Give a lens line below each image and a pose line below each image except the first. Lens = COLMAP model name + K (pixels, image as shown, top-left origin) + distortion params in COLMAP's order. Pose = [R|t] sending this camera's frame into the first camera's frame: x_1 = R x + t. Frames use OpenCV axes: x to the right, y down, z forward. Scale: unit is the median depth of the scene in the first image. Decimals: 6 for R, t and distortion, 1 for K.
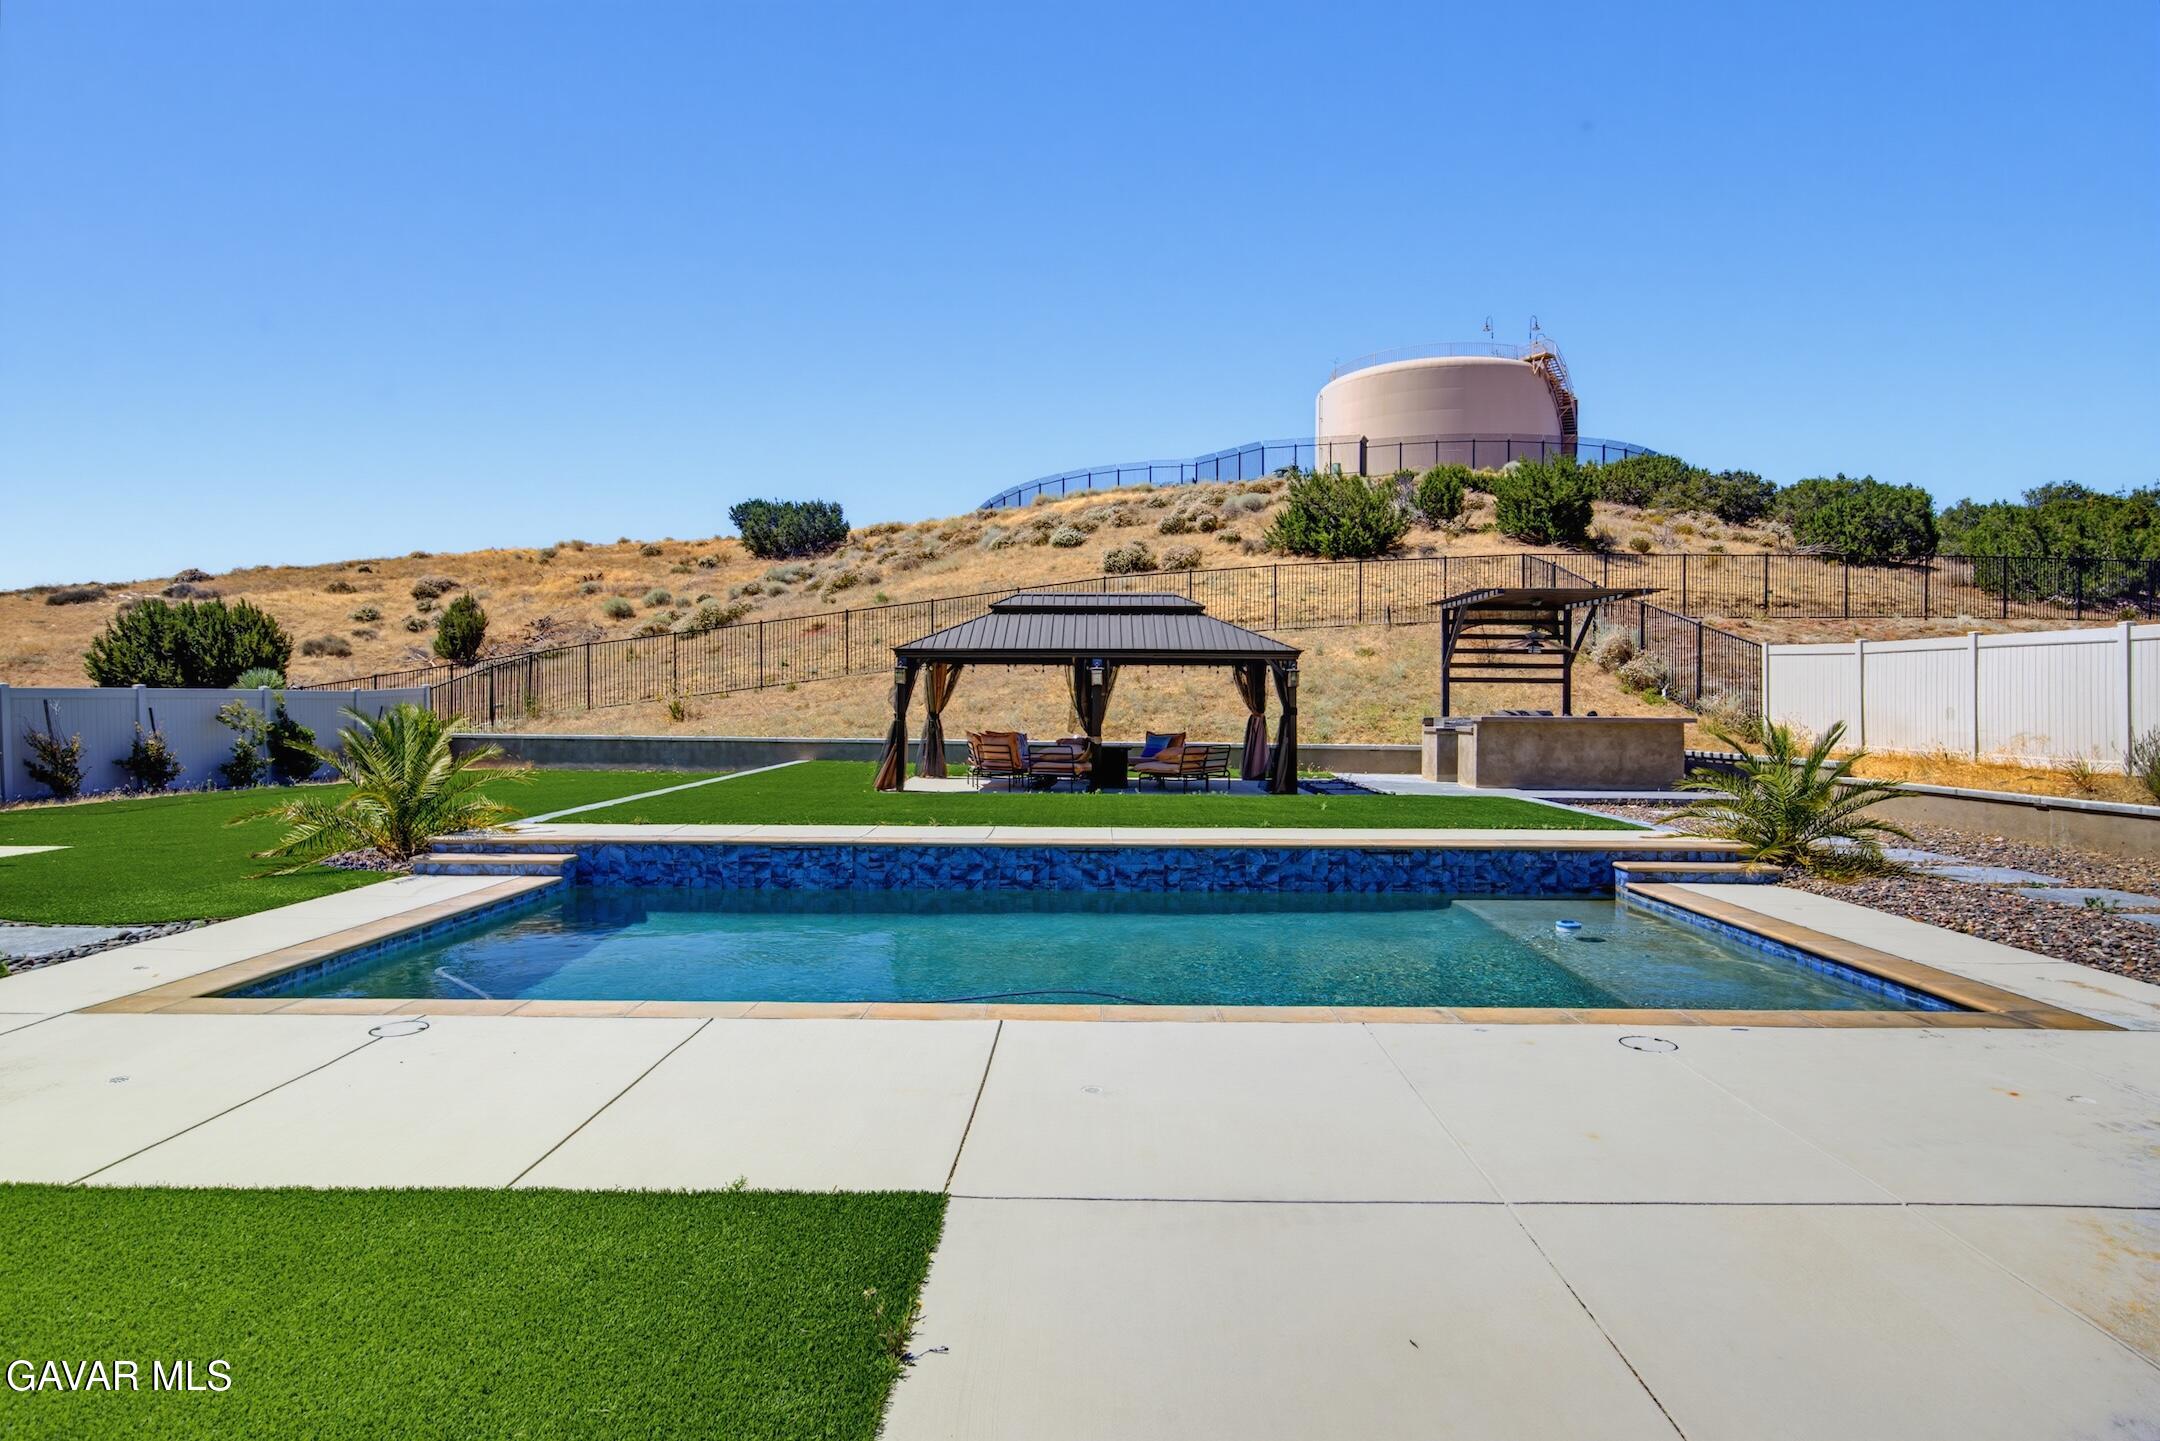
lens RADIAL K [[1184.4, 0, 1080.0], [0, 1184.4, 720.5], [0, 0, 1]] dist [-0.001723, 0.000997]
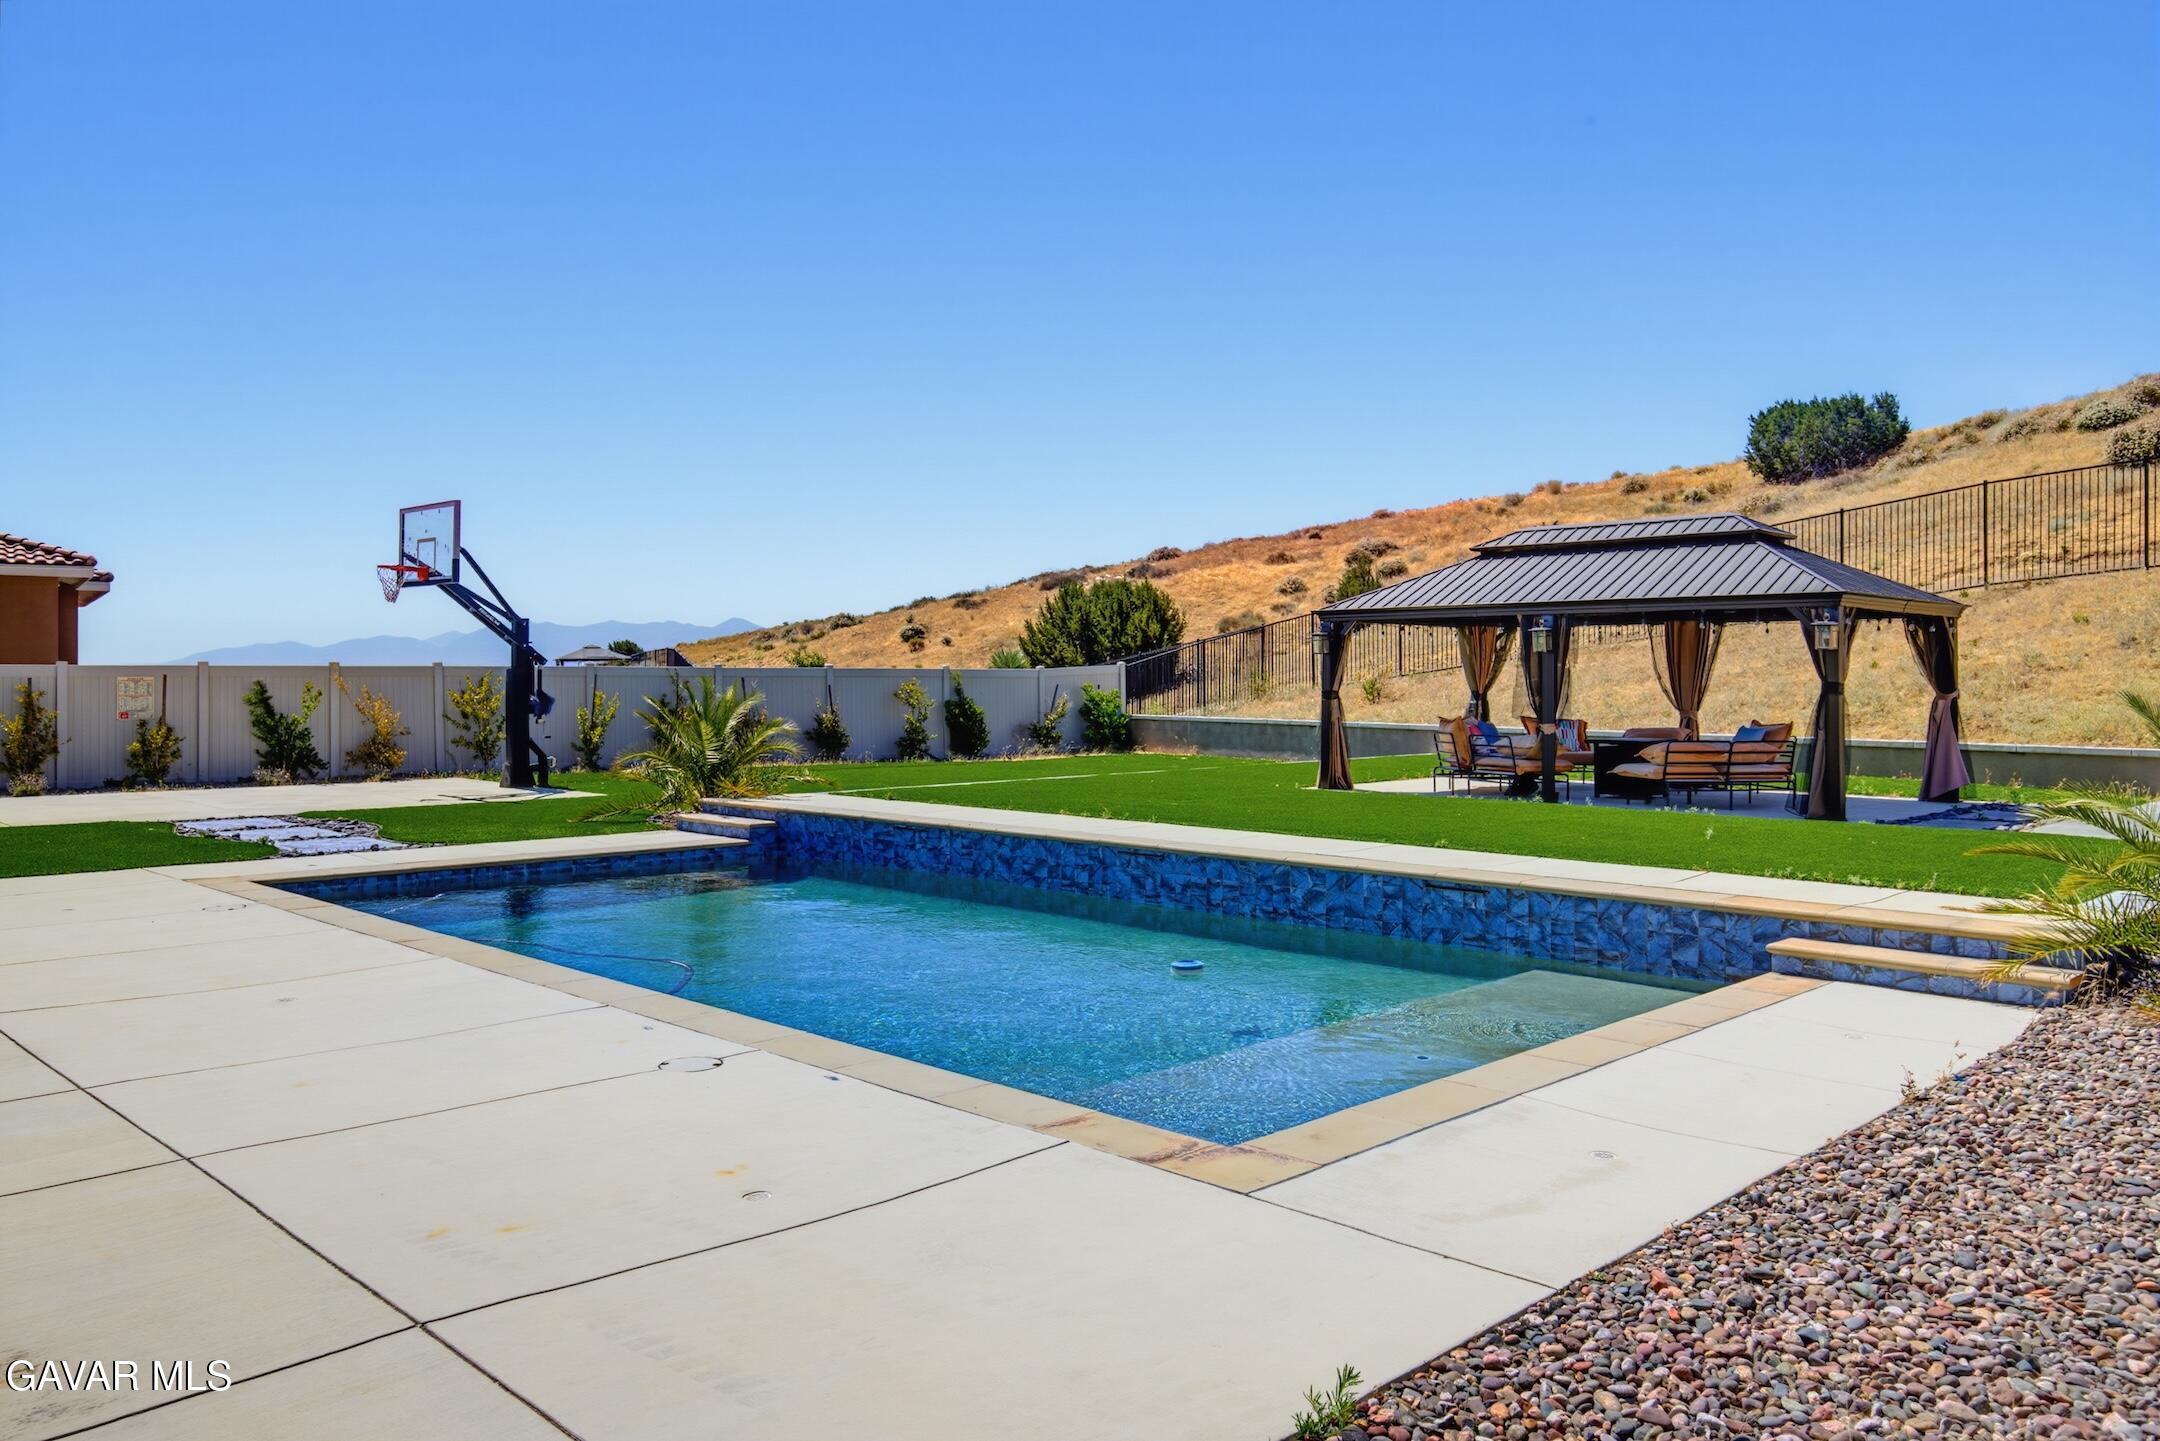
lens RADIAL K [[1586.6, 0, 1098.0], [0, 1586.6, 669.6], [0, 0, 1]] dist [-0.001198, -0.000527]
pose [[0.719026, -0.006349, -0.694954, 0.330535], [-0.011611, 0.999709, -0.021146, 0.002560], [0.694886, 0.023274, 0.718743, 0.080925]]
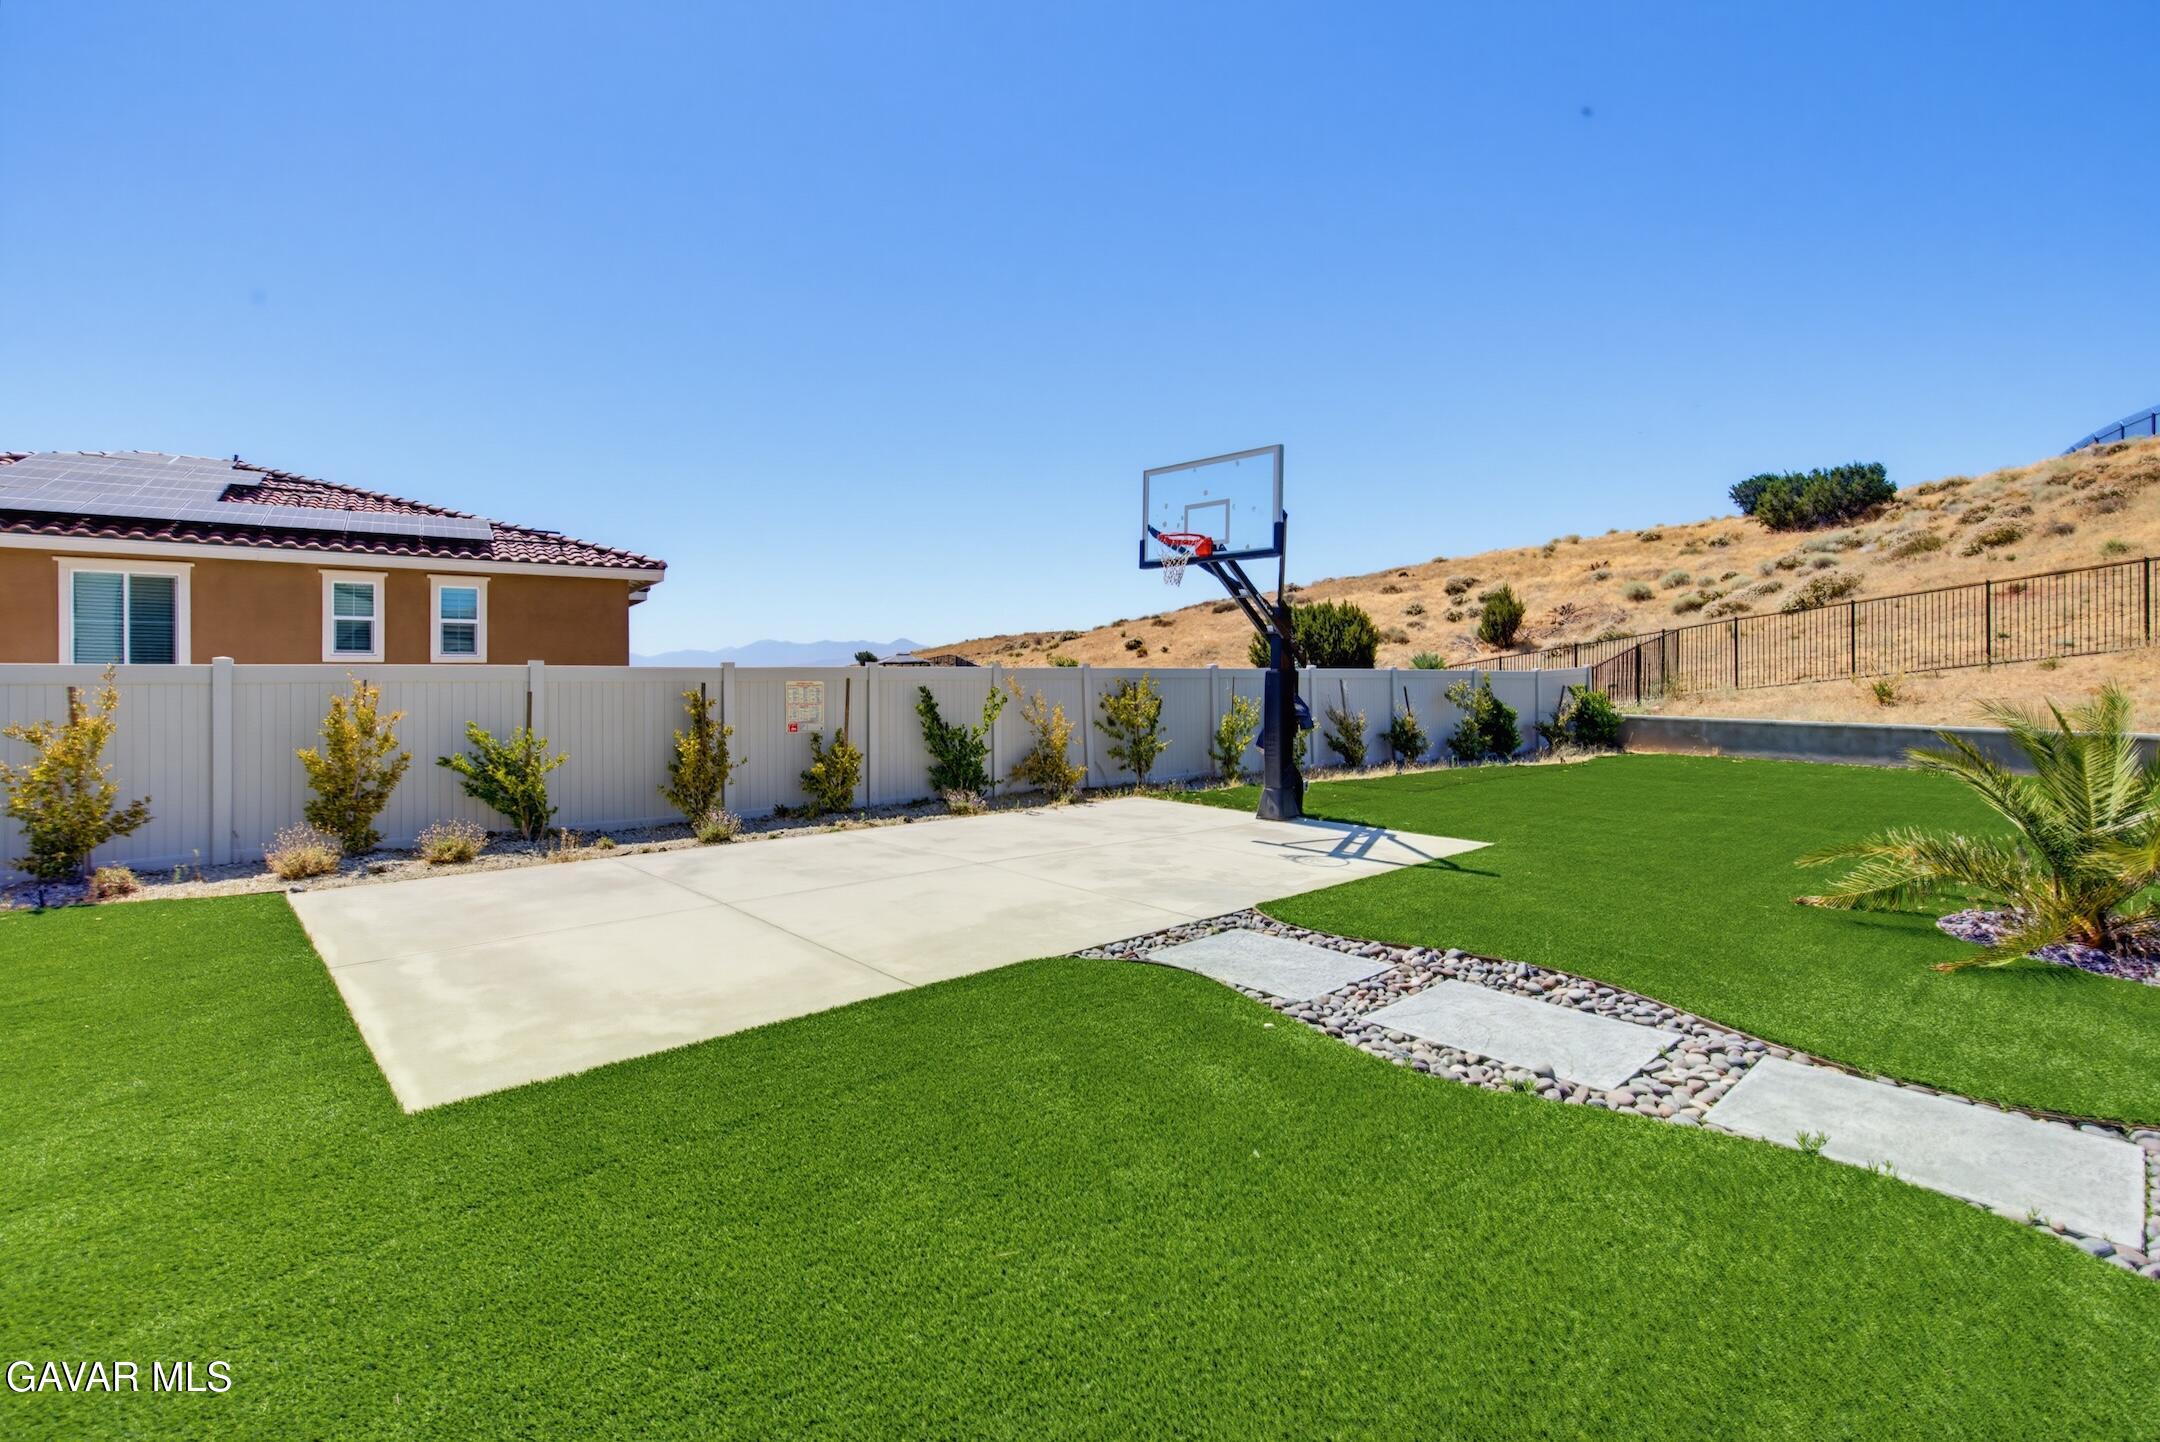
lens RADIAL K [[979.1, 0, 1082.8], [0, 979.1, 679.4], [0, 0, 1]] dist [-0.001862, 0.000032]
pose [[0.688777, 0.000949, -0.724973, -0.259406], [-0.012623, 0.999863, -0.010684, -0.003323], [0.724864, 0.016510, 0.688694, 0.126868]]
